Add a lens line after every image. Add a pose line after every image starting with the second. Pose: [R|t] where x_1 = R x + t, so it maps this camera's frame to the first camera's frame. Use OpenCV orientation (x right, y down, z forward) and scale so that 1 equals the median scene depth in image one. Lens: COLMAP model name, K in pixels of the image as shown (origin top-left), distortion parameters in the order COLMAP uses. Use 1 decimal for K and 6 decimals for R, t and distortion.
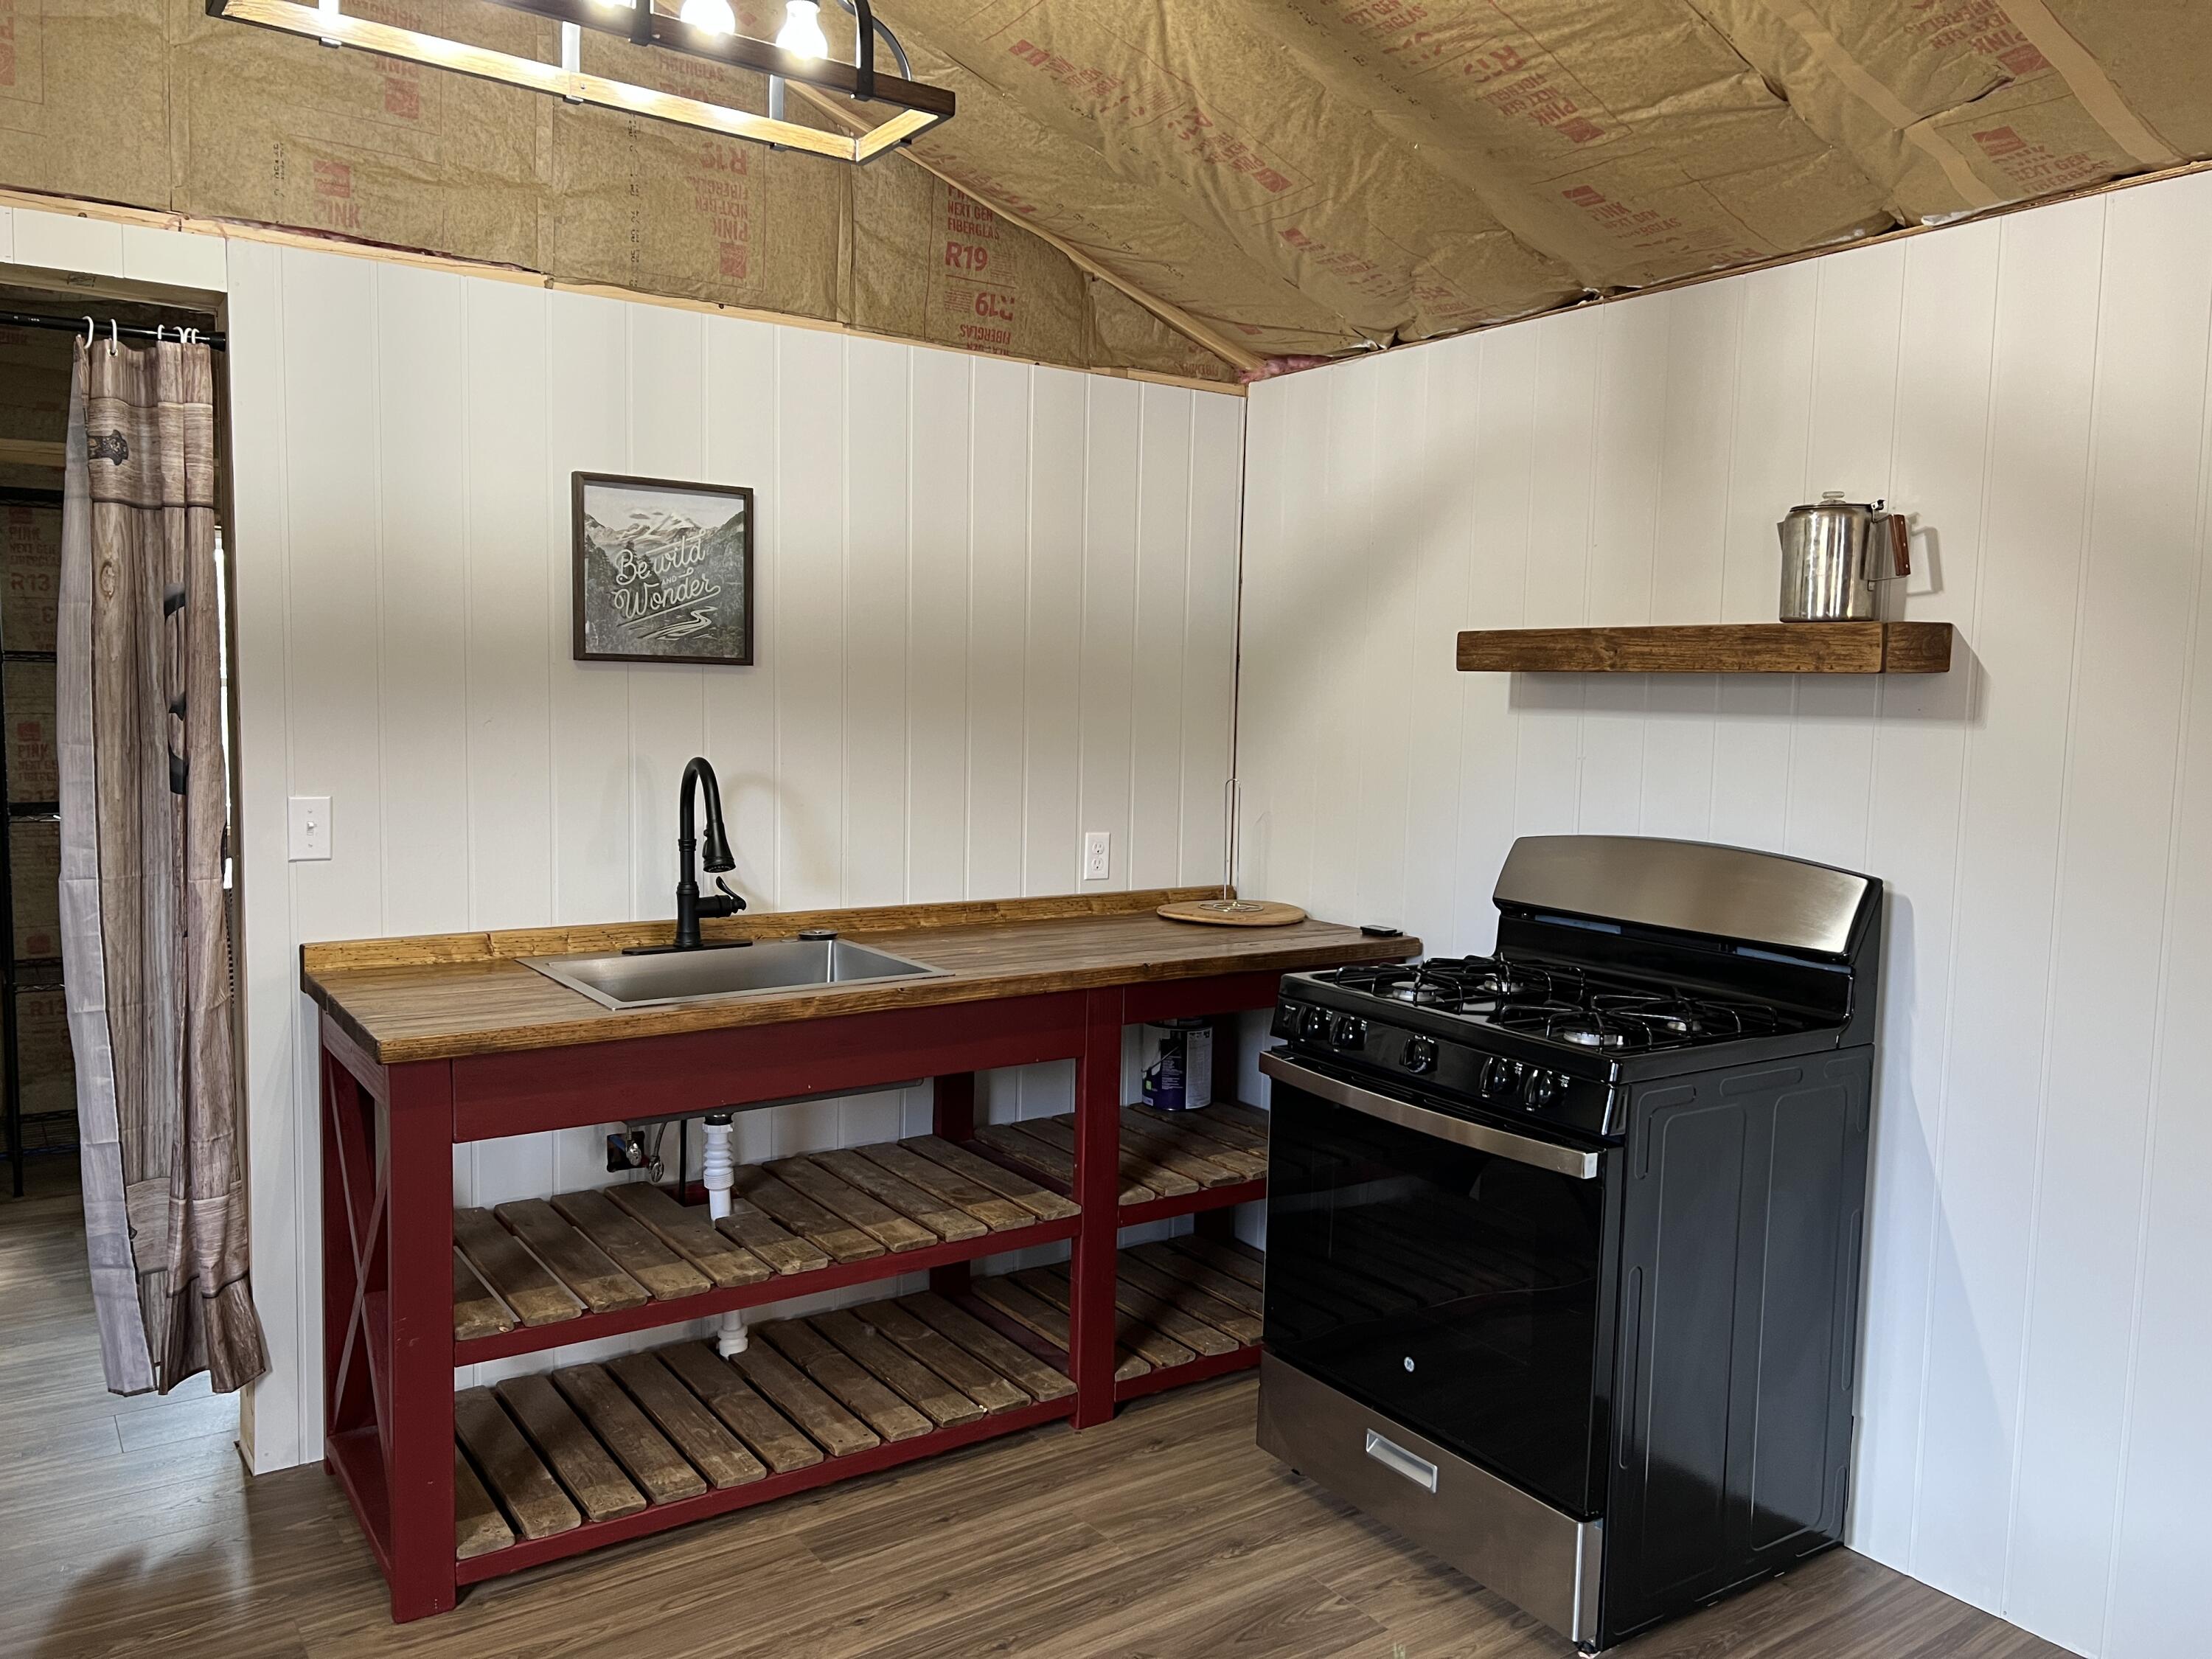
lens RADIAL K [[1653.3, 0, 1096.7], [0, 1653.3, 835.0], [0, 0, 1]] dist [0.051491, -0.051253]
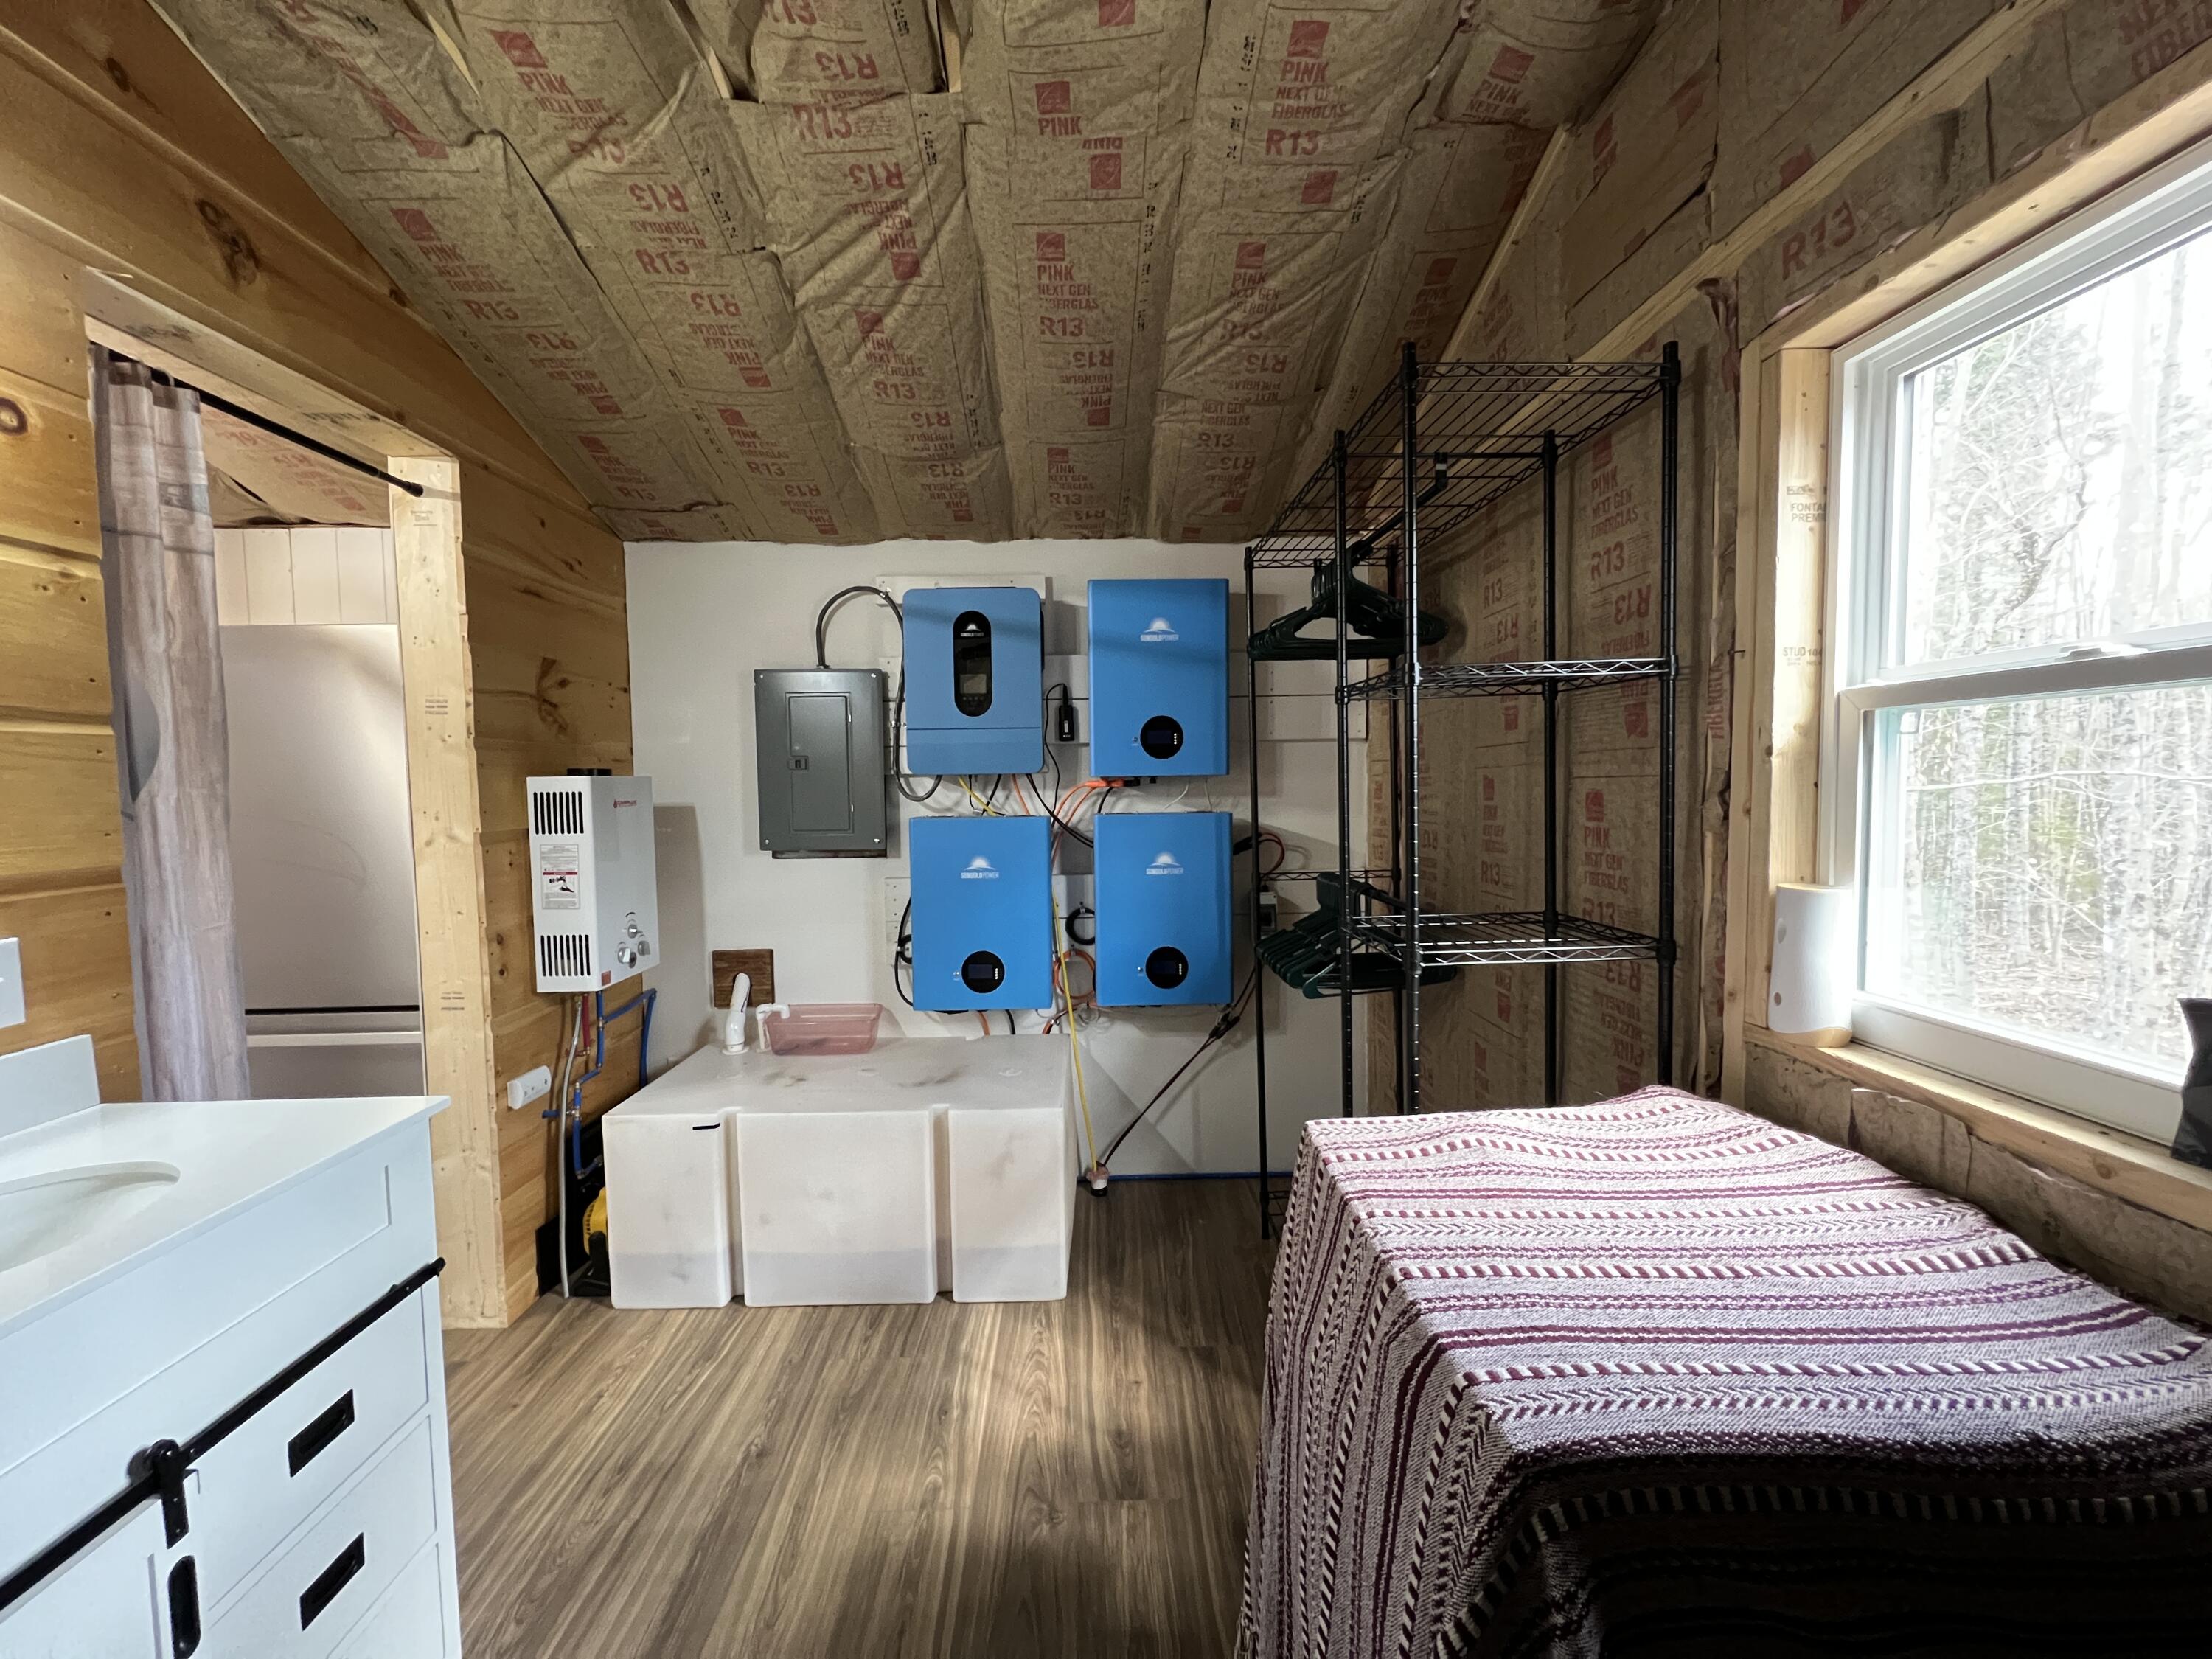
lens RADIAL K [[885.8, 0, 1094.5], [0, 885.8, 827.8], [0, 0, 1]] dist [-0.001633, 0.001795]
pose [[-0.562137, 0.038050, -0.826168, -0.405734], [-0.063465, 0.994011, 0.088962, -0.111204], [0.824605, 0.102442, -0.556356, 1.607777]]
